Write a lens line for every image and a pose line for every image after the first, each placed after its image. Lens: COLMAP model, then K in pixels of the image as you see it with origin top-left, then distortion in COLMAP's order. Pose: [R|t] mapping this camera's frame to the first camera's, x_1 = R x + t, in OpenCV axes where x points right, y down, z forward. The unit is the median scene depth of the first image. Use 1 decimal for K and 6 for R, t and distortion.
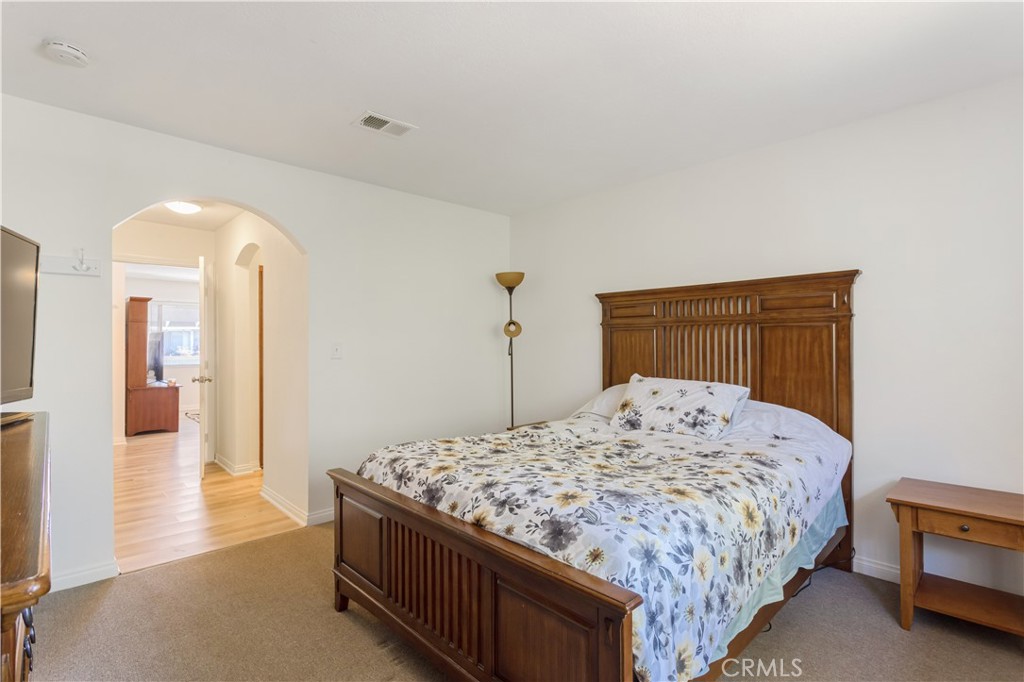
lens RADIAL K [[497.4, 0, 515.0], [0, 497.4, 340.5], [0, 0, 1]] dist [-0.000120, -0.000061]
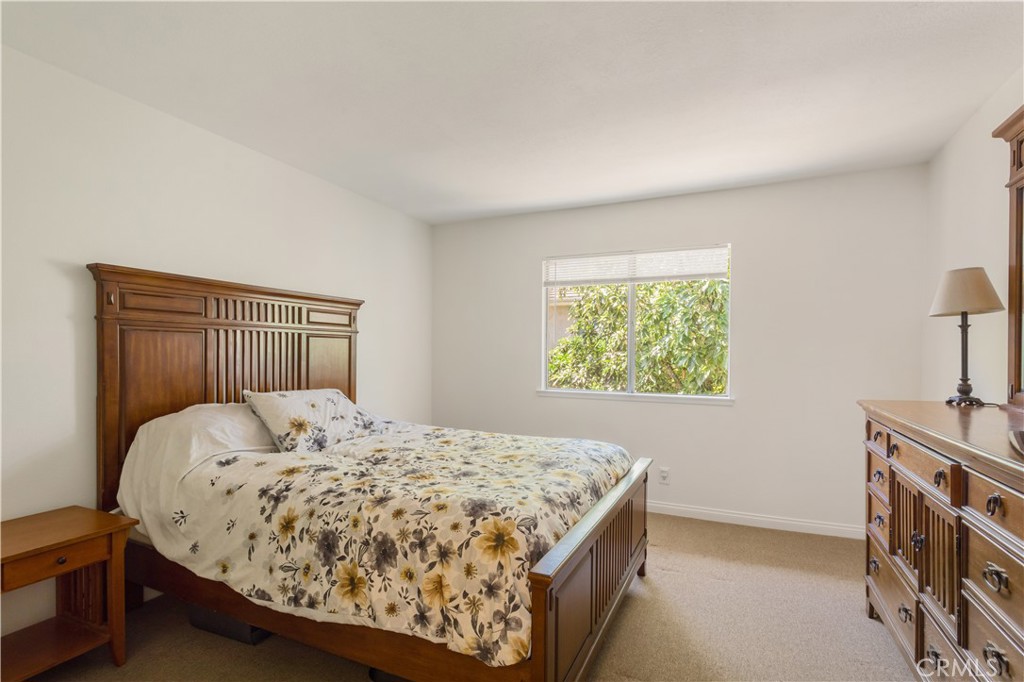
lens RADIAL K [[497.4, 0, 515.6], [0, 497.4, 347.3], [0, 0, 1]] dist [-0.000120, -0.000061]
pose [[-0.378313, 0.008699, 0.925637, -0.593095], [-0.004671, 0.999925, -0.011306, 0.006427], [-0.925666, -0.008601, -0.378244, 0.842862]]
